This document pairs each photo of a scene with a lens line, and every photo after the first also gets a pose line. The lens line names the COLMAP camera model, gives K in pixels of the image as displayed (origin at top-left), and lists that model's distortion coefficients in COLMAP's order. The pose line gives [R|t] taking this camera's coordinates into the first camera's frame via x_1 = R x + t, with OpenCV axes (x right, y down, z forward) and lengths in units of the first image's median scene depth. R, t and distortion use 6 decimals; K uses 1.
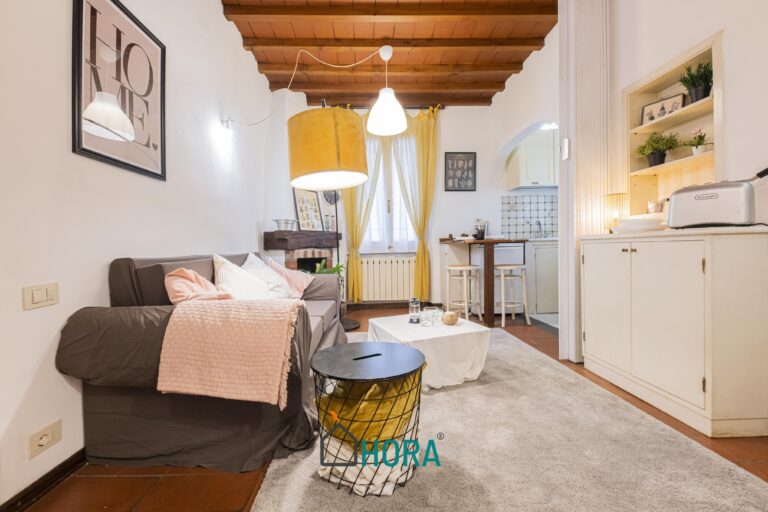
lens RADIAL K [[321.9, 0, 364.0], [0, 321.9, 246.5], [0, 0, 1]] dist [0.000363, -0.000688]
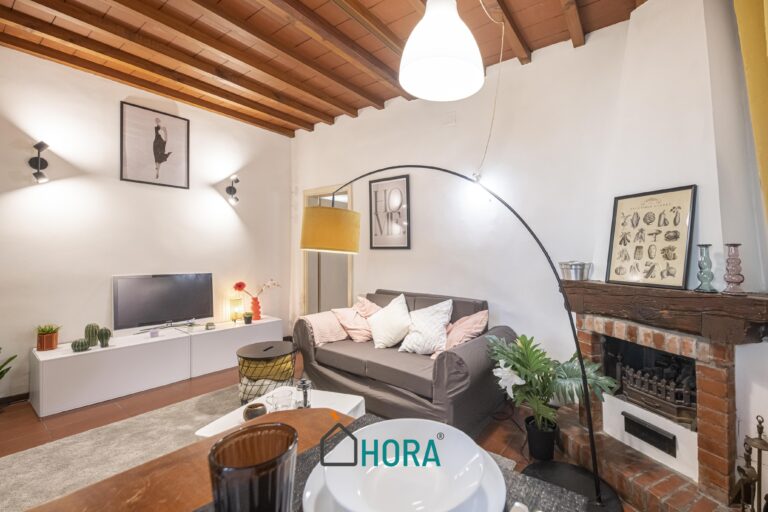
lens RADIAL K [[322.3, 0, 426.1], [0, 322.3, 242.4], [0, 0, 1]] dist [0.001323, 0.000065]
pose [[-0.558768, -0.013874, -0.829208, 0.470416], [0.007498, 0.999735, -0.021780, -0.120335], [0.829290, -0.018387, -0.558516, 1.218533]]
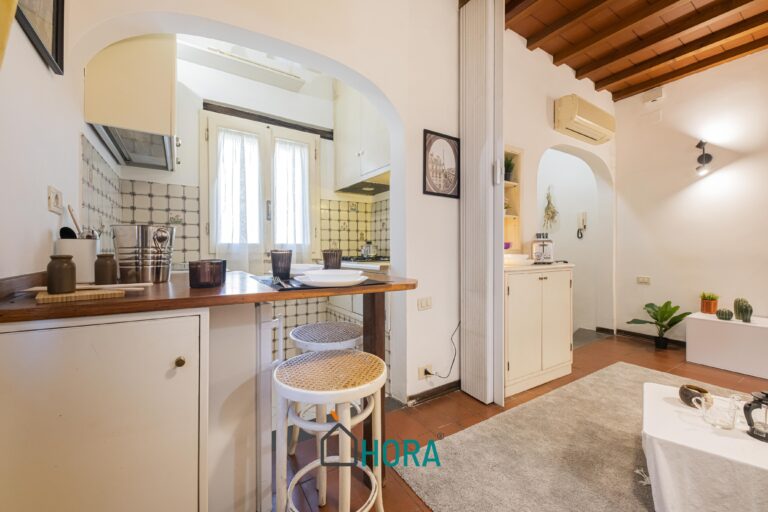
lens RADIAL K [[312.8, 0, 381.0], [0, 312.8, 247.2], [0, 0, 1]] dist [0.027287, -0.012890]
pose [[-0.533823, 0.014736, 0.845468, 0.027123], [0.010877, 0.999885, -0.010560, -0.070957], [-0.845526, 0.003559, -0.533922, 1.309365]]
